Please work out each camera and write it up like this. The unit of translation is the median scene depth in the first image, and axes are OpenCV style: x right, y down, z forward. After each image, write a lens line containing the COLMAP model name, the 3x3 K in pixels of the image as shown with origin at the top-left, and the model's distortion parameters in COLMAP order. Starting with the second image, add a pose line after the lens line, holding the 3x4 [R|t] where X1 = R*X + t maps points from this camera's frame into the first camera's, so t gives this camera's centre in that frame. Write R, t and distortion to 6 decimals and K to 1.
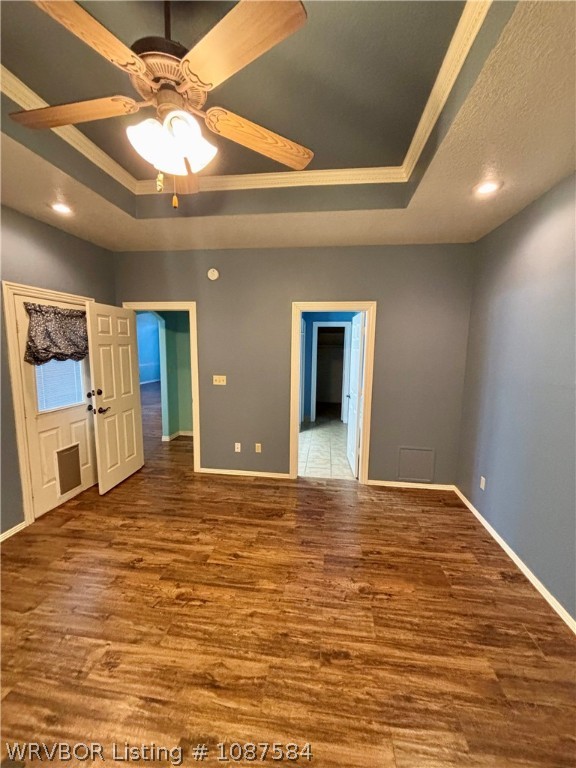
lens RADIAL K [[309.2, 0, 288.3], [0, 309.2, 385.3], [0, 0, 1]] dist [0.001371, 0.000461]
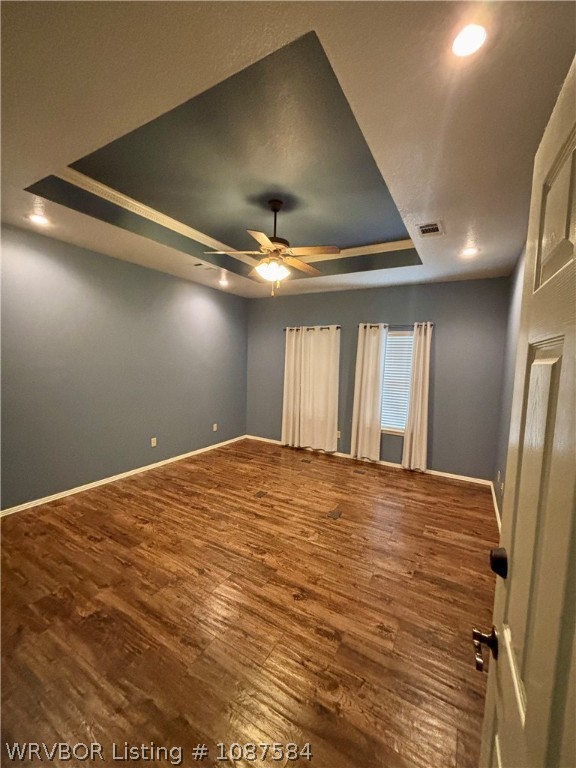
lens RADIAL K [[309.2, 0, 288.2], [0, 309.2, 384.0], [0, 0, 1]] dist [0.001371, 0.000461]
pose [[-0.922545, -0.070893, 0.379323, -0.834614], [0.004927, 0.980736, 0.195277, -0.219023], [-0.385859, 0.182020, -0.904423, 1.887182]]
